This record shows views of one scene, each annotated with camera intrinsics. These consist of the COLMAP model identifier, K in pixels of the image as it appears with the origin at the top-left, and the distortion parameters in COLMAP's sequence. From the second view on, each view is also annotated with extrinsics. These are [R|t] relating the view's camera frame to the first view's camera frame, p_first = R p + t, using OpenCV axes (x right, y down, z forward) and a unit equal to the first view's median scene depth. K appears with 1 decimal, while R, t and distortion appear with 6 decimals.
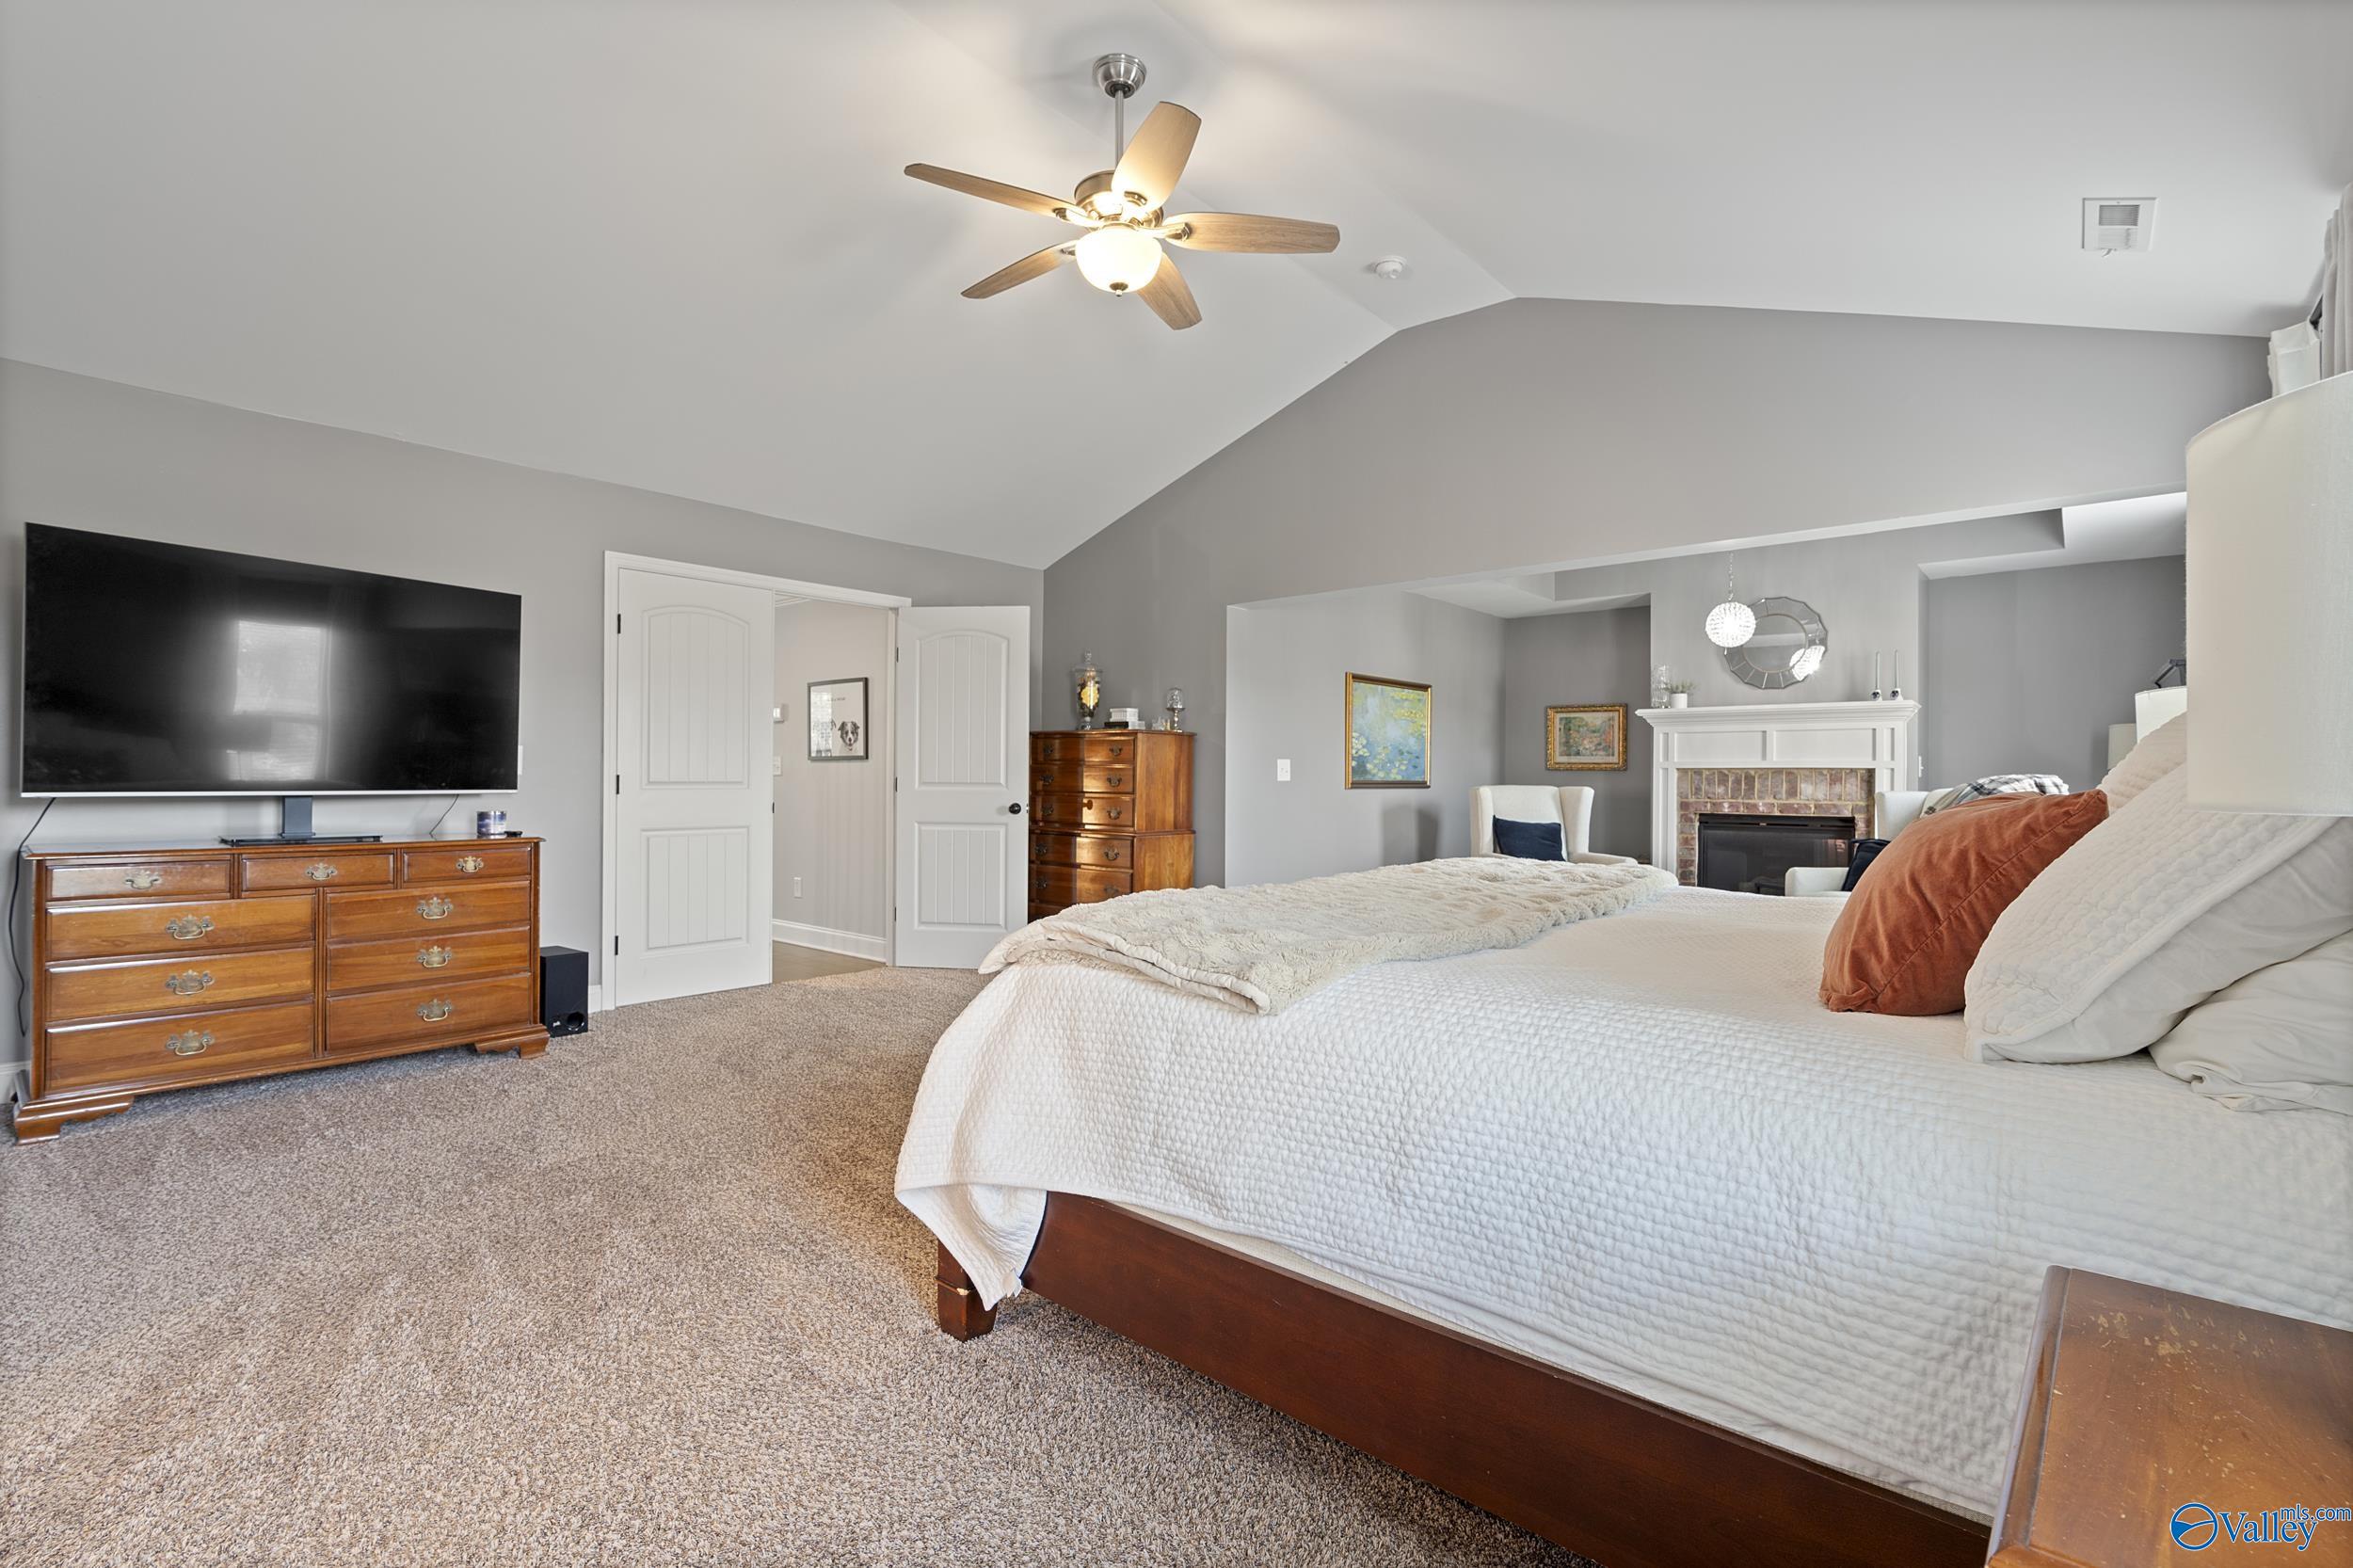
lens RADIAL K [[1066.6, 0, 1181.8], [0, 1066.6, 777.4], [0, 0, 1]] dist [-0.003226, 0.000512]
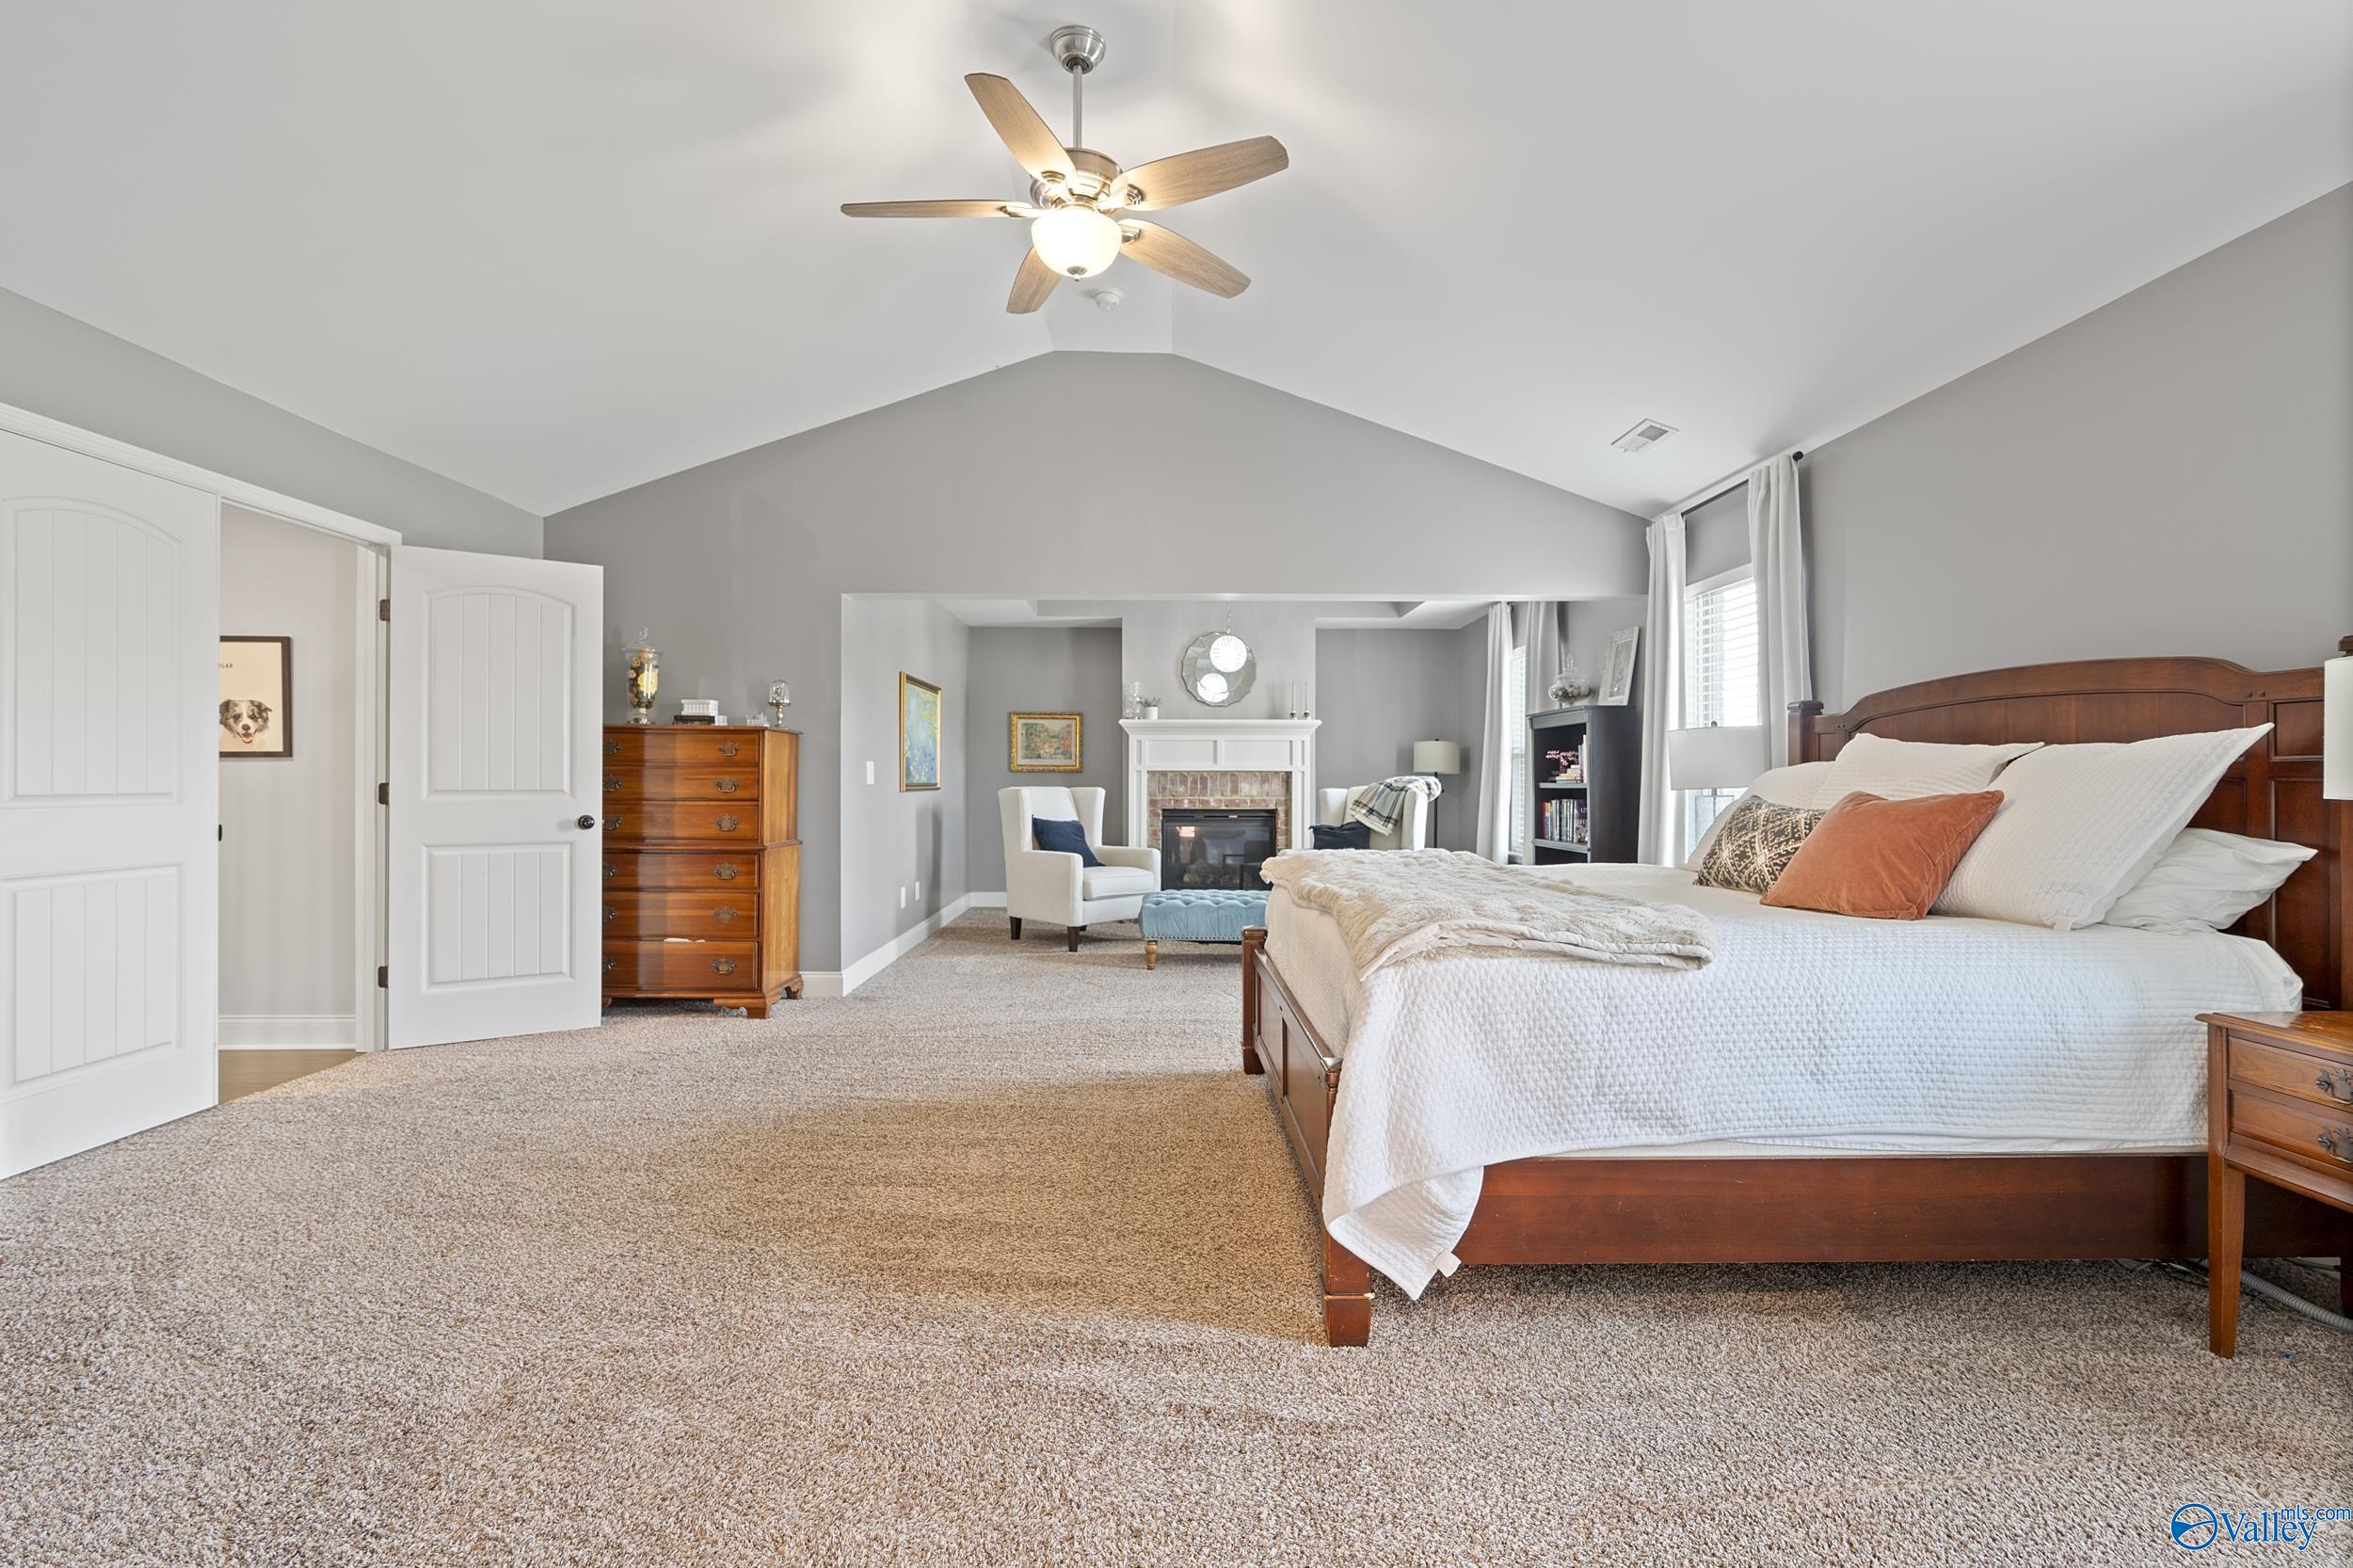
lens RADIAL K [[1066.6, 0, 1181.8], [0, 1066.6, 777.4], [0, 0, 1]] dist [-0.003226, 0.000512]
pose [[0.746539, -0.003378, 0.665333, -0.316816], [0.002775, 0.999994, 0.001963, -0.003825], [-0.665336, 0.000381, 0.746544, 0.113892]]
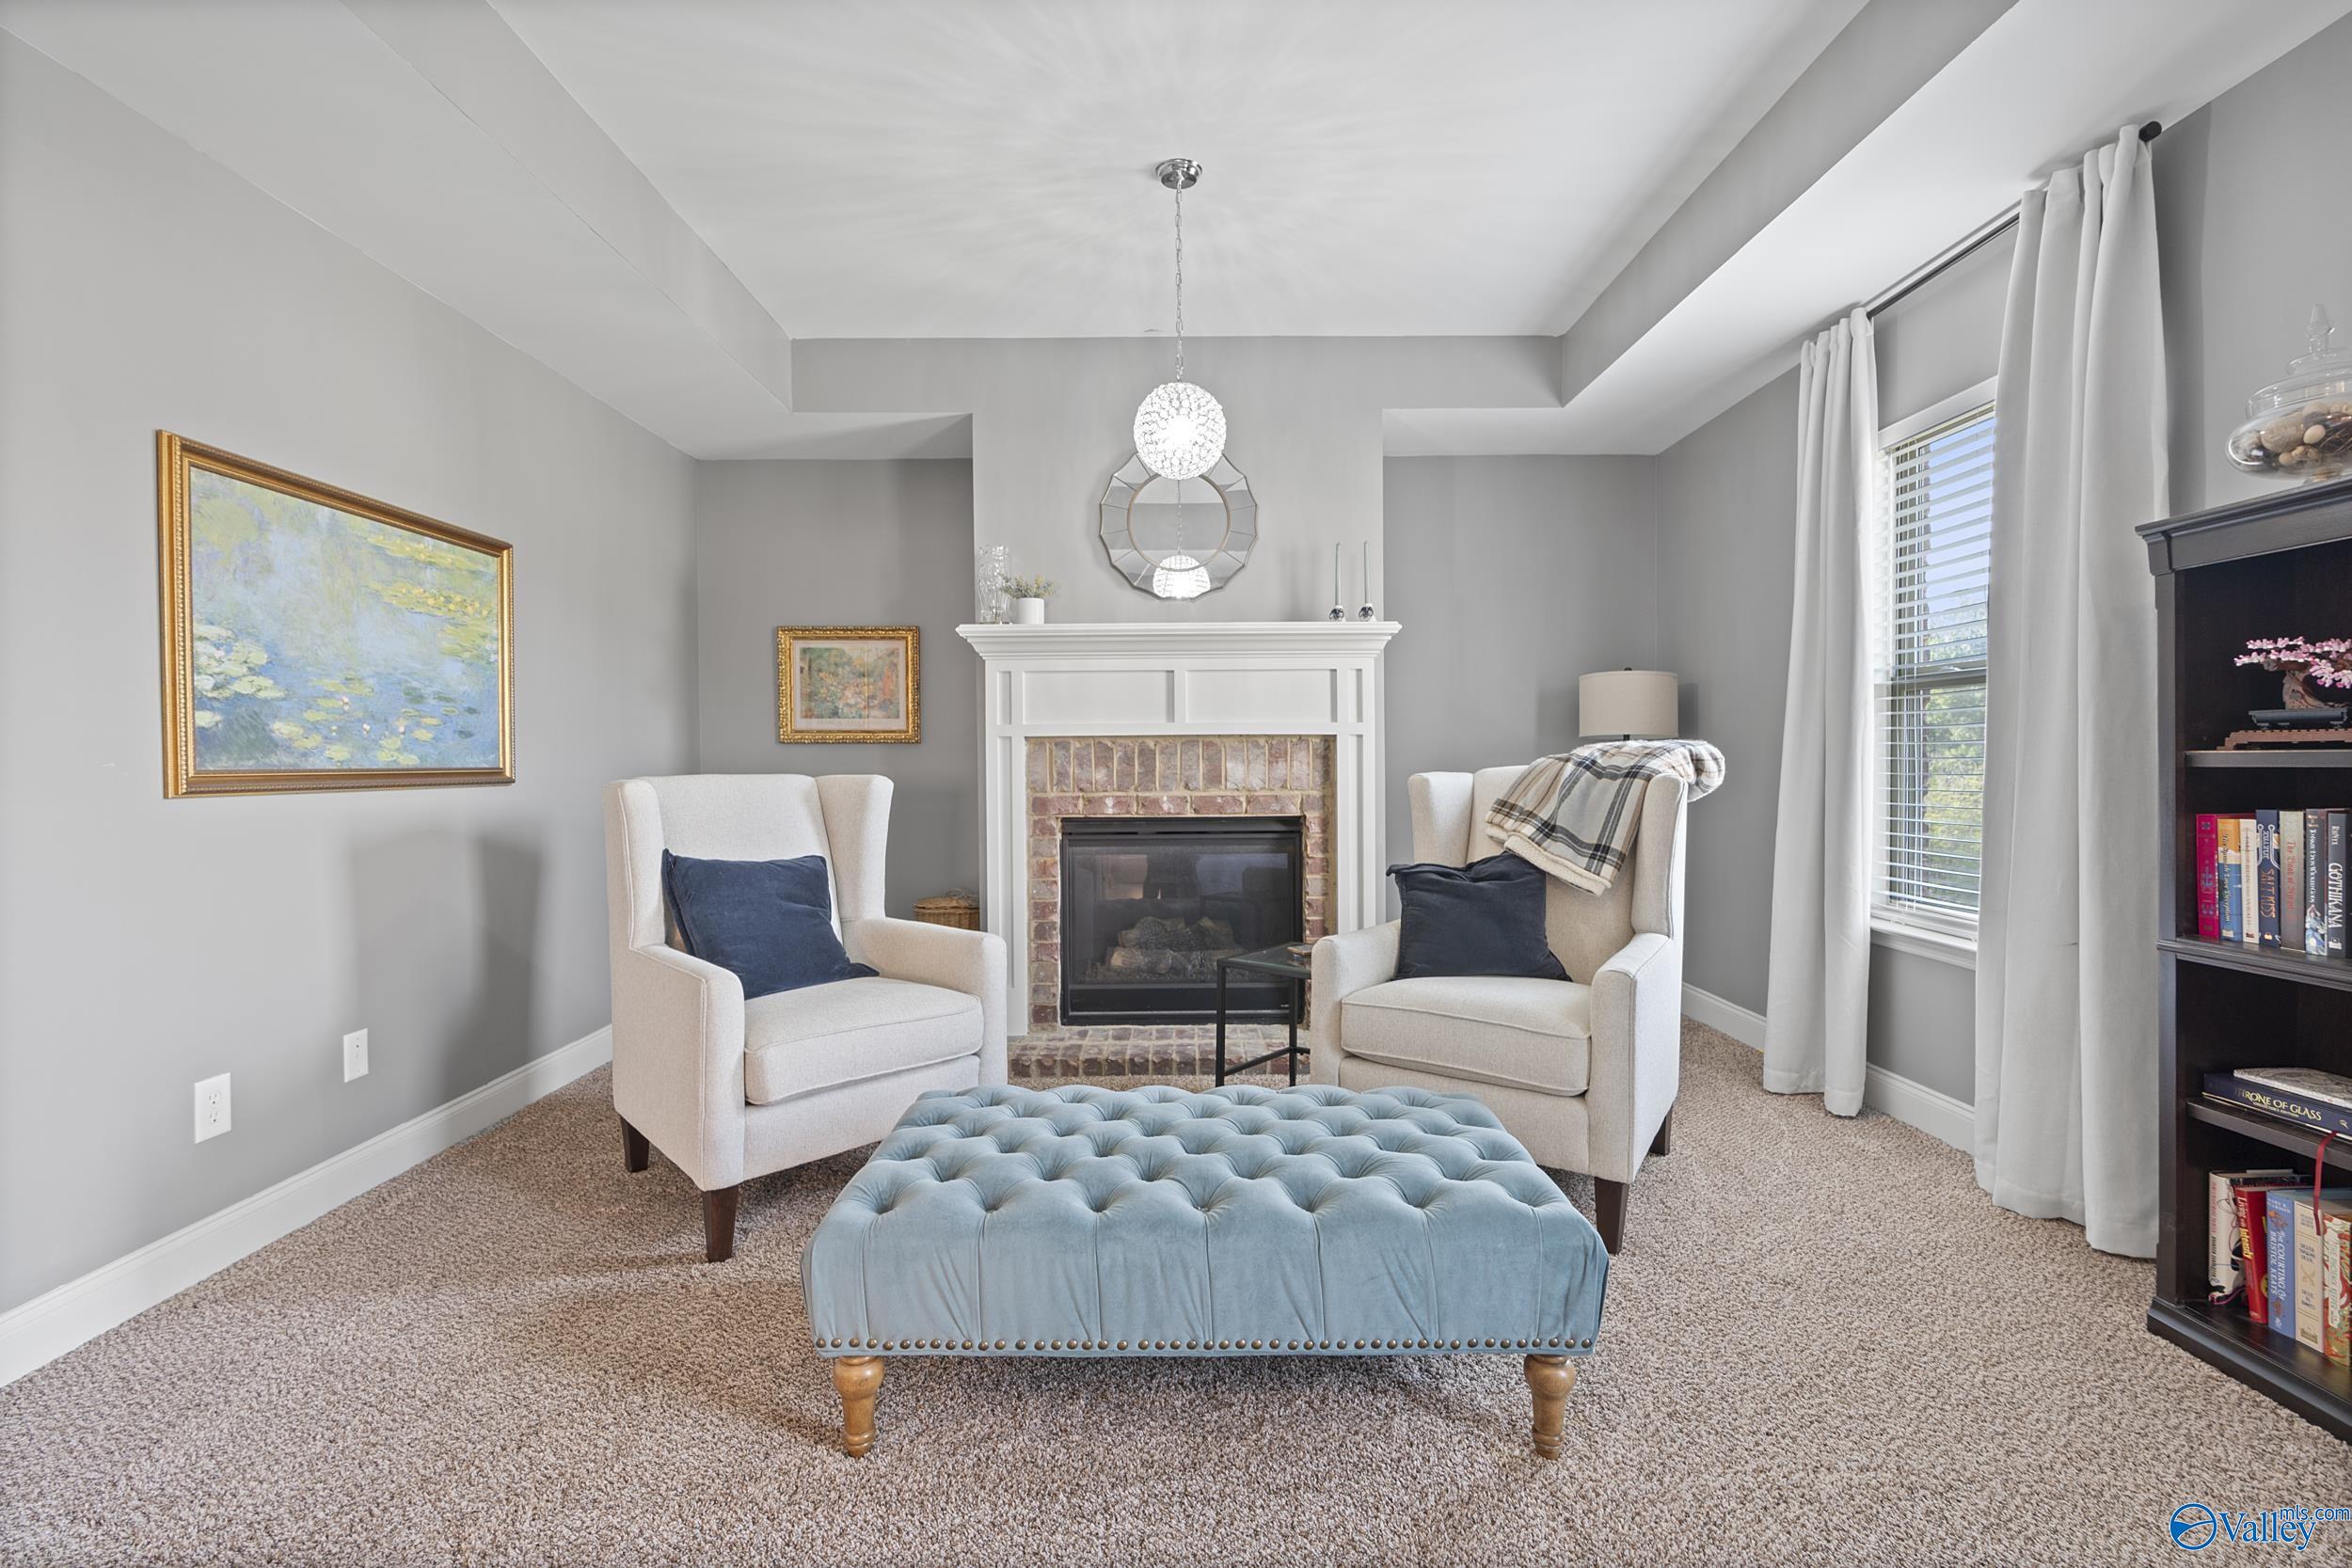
lens RADIAL K [[1066.1, 0, 1181.3], [0, 1066.1, 777.4], [0, 0, 1]] dist [-0.003226, 0.000512]
pose [[0.759171, -0.022571, 0.650500, 0.188370], [0.012162, 0.999716, 0.020495, 0.002284], [-0.650778, -0.007647, 0.759229, 0.593418]]
